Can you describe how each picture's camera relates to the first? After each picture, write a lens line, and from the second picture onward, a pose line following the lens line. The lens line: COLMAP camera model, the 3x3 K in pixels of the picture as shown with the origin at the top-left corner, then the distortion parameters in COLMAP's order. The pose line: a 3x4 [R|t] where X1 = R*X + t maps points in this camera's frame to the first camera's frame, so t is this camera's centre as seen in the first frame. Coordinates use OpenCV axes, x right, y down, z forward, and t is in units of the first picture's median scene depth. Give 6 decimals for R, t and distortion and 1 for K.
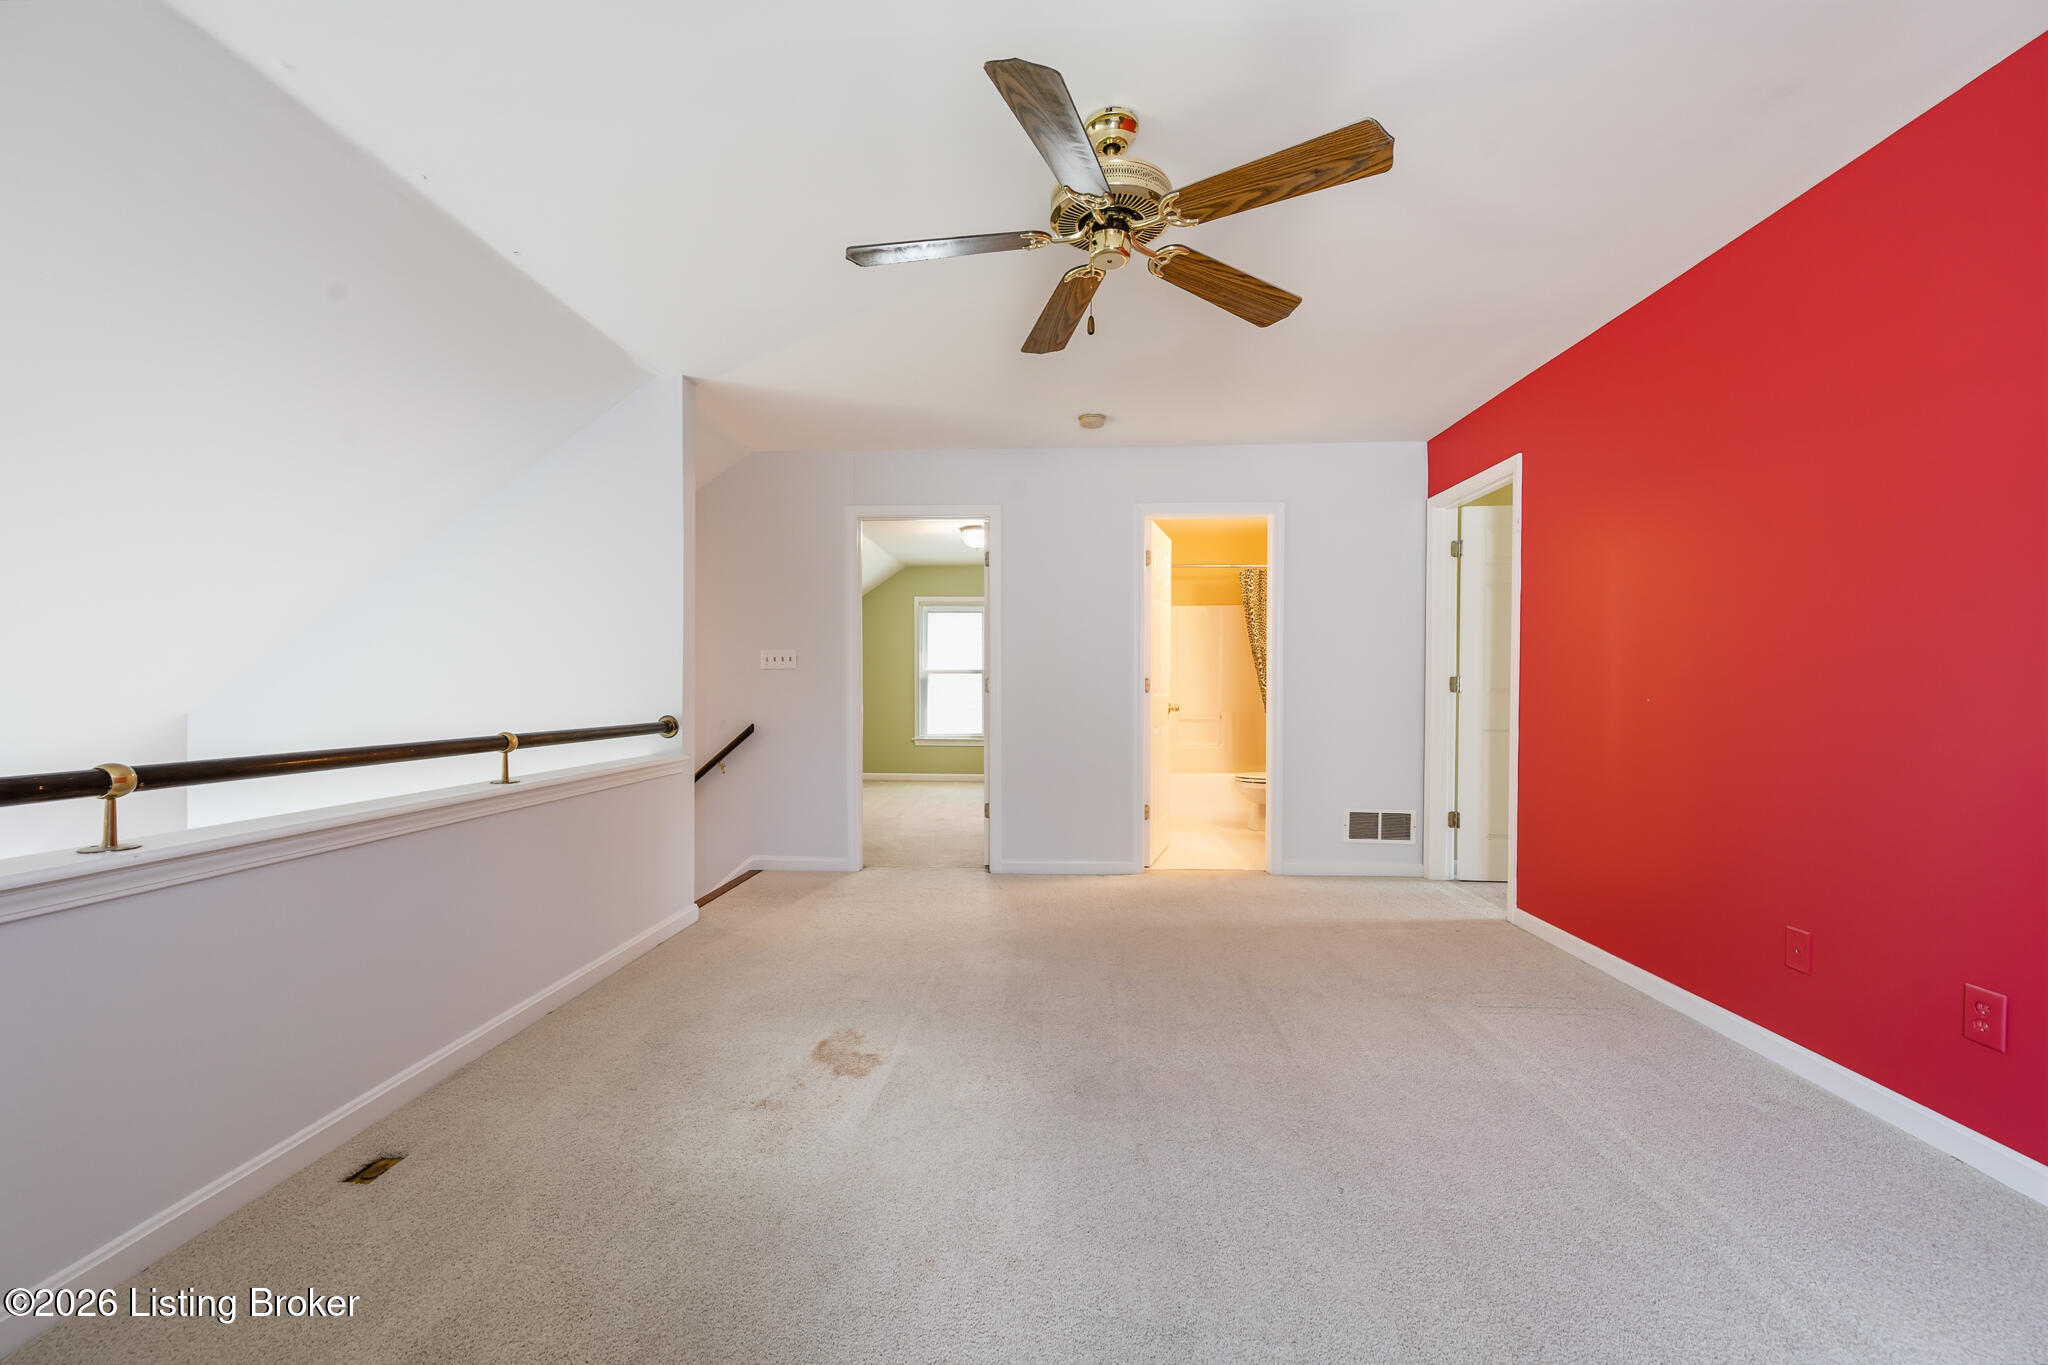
lens RADIAL K [[809.7, 0, 1029.3], [0, 809.7, 687.0], [0, 0, 1]] dist [0.000259, 0.000048]
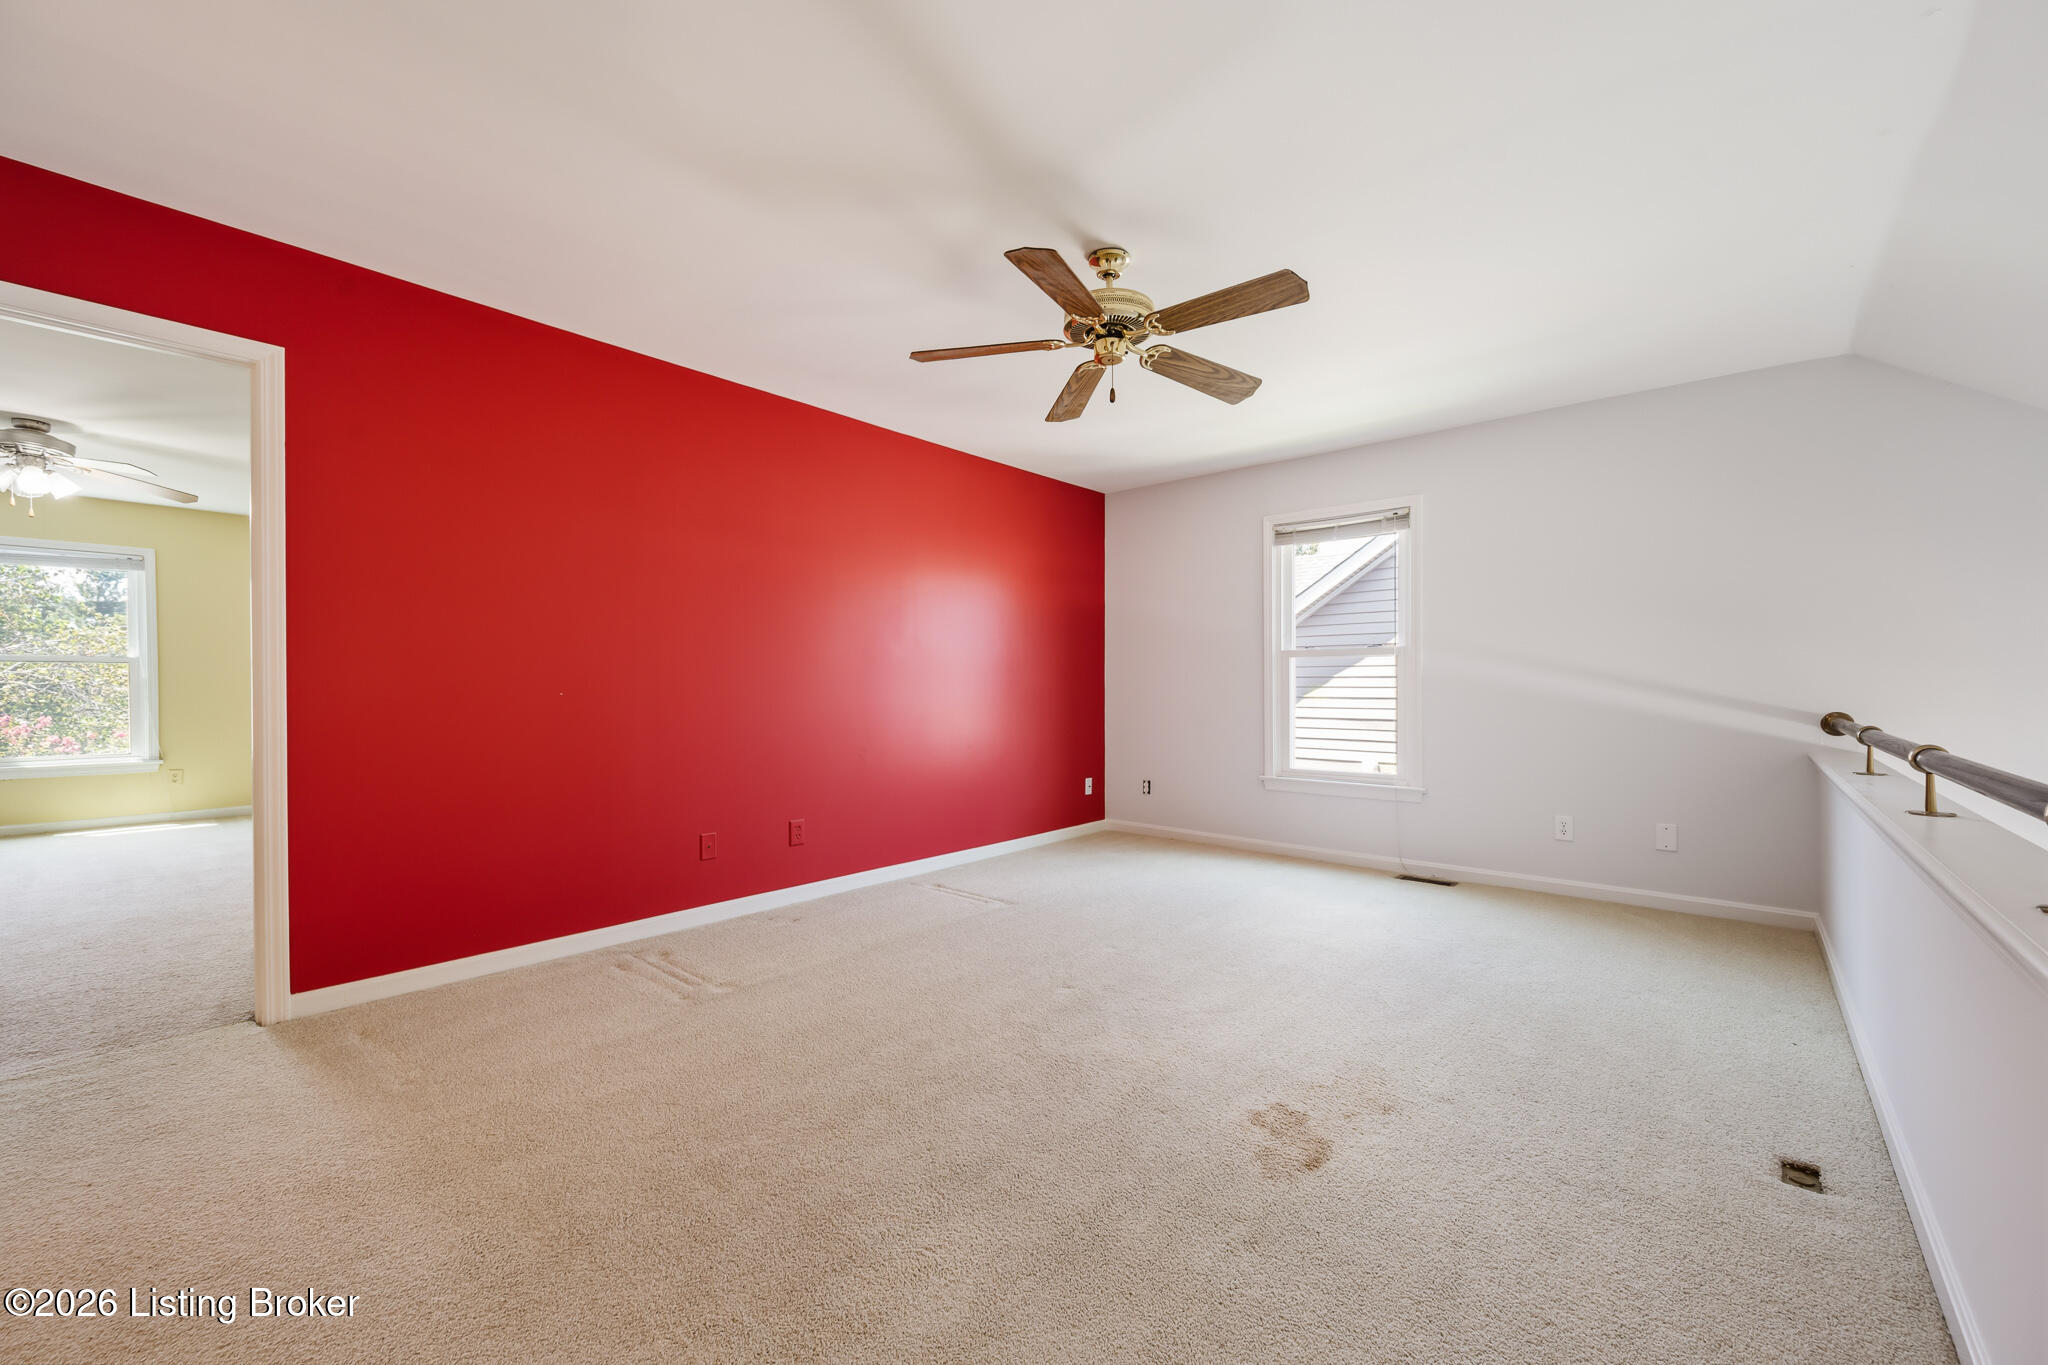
lens RADIAL K [[809.7, 0, 1029.3], [0, 809.7, 687.0], [0, 0, 1]] dist [0.000259, 0.000048]
pose [[-0.785344, -0.003609, 0.619049, -0.510701], [-0.000545, 0.999987, 0.005139, 0.001824], [-0.619059, 0.003698, -0.785336, 1.749280]]
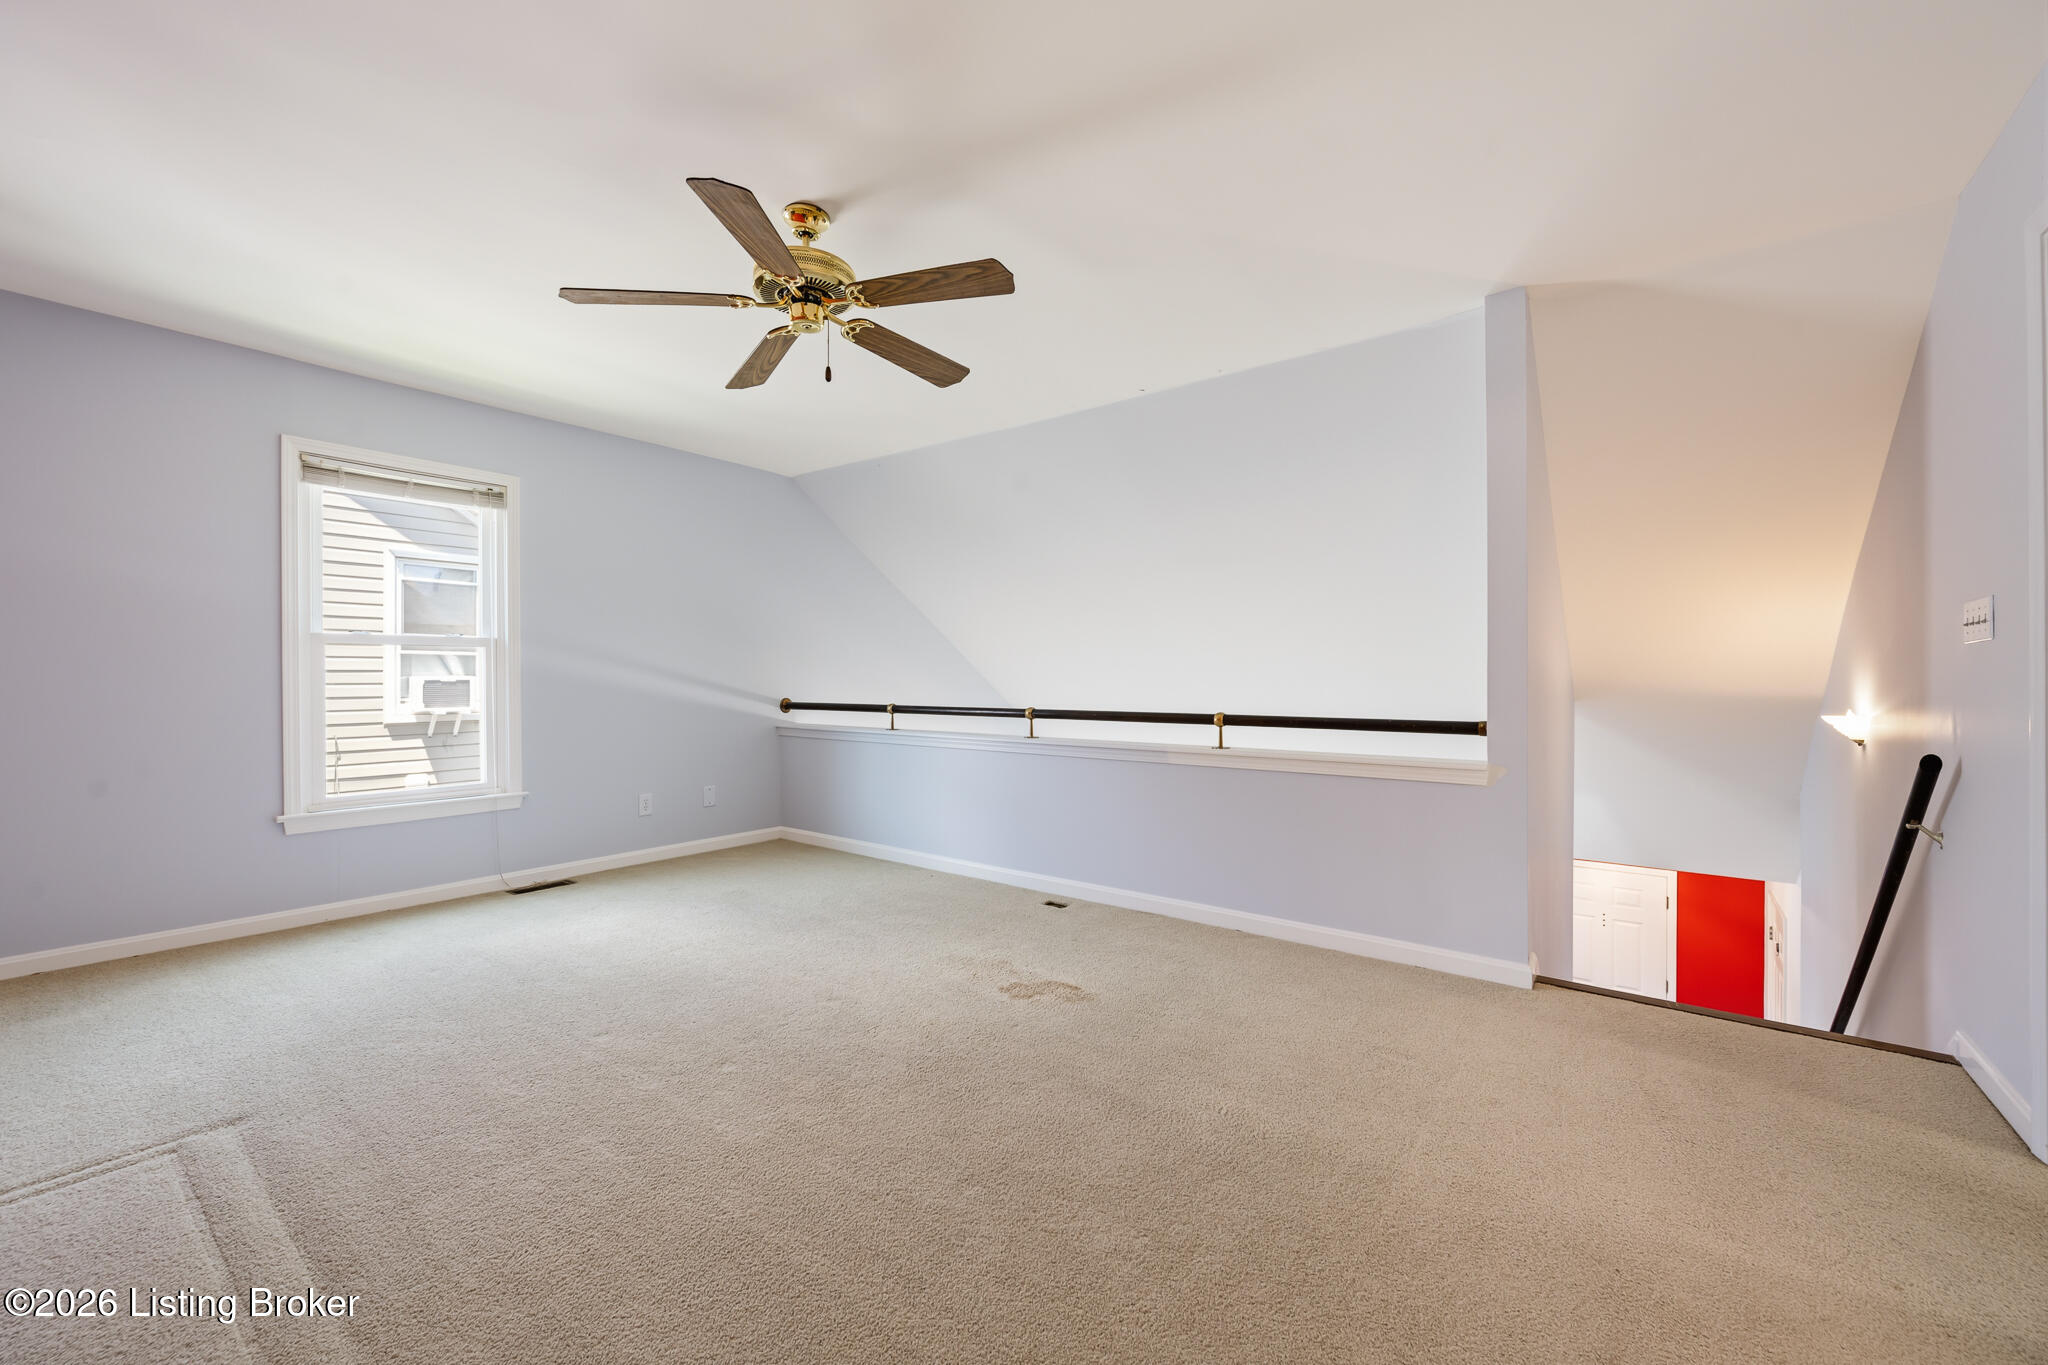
lens RADIAL K [[809.7, 0, 1029.3], [0, 809.7, 687.0], [0, 0, 1]] dist [0.000259, 0.000048]
pose [[-0.568699, 0.006668, -0.822519, 0.736771], [-0.001706, 0.999955, 0.009285, -0.000624], [0.822544, 0.006684, -0.568662, 1.612781]]
